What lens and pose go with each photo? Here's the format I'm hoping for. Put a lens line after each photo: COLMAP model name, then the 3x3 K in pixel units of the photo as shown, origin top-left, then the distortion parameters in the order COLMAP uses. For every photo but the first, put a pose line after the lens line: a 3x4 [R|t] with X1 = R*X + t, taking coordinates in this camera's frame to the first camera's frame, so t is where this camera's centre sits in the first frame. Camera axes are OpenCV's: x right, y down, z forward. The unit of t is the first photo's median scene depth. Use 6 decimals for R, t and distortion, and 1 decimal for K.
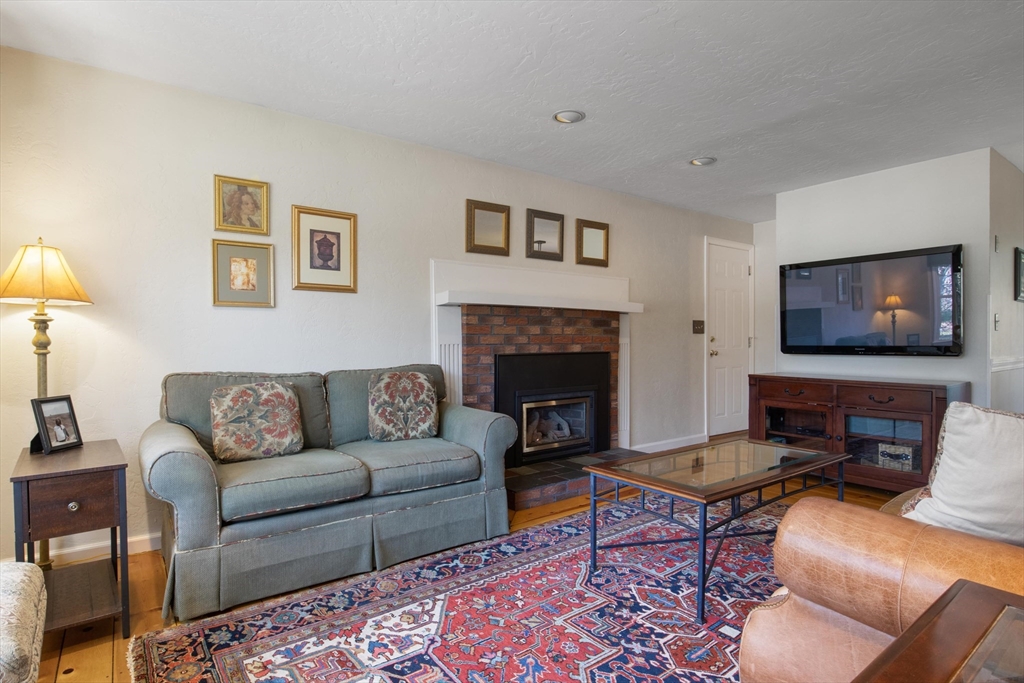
lens RADIAL K [[531.9, 0, 510.1], [0, 531.9, 352.0], [0, 0, 1]] dist [-0.000228, 0.000239]
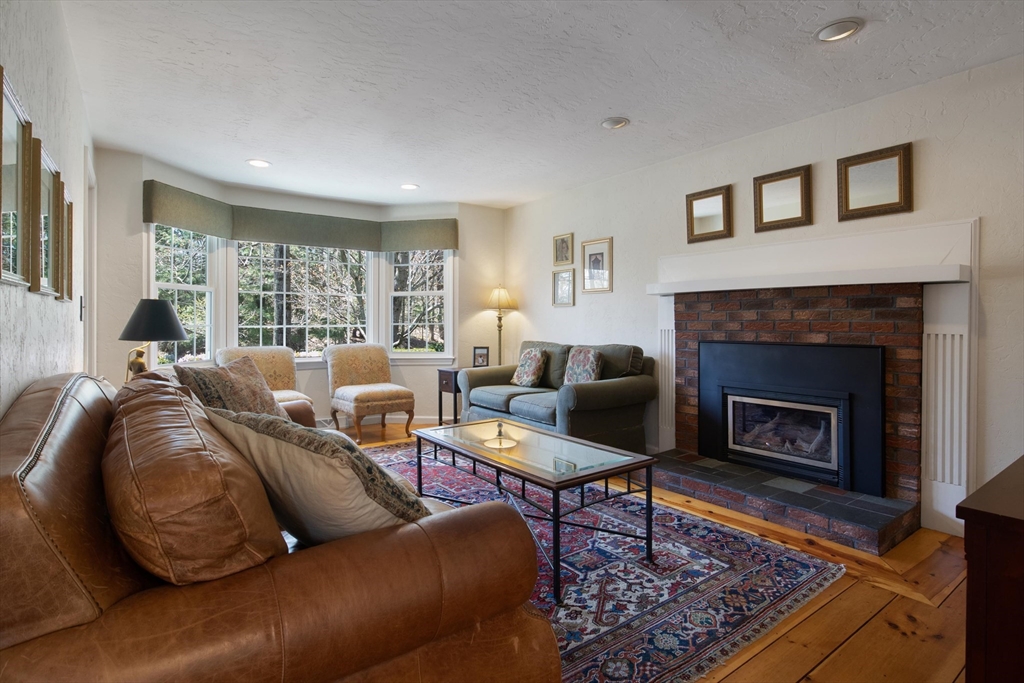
lens RADIAL K [[515.1, 0, 517.9], [0, 515.1, 328.7], [0, 0, 1]] dist [-0.005787, 0.000295]
pose [[0.016340, 0.016922, -0.999723, 0.921150], [-0.018565, 0.999690, 0.016618, -0.027104], [0.999694, 0.018288, 0.016649, 0.622885]]
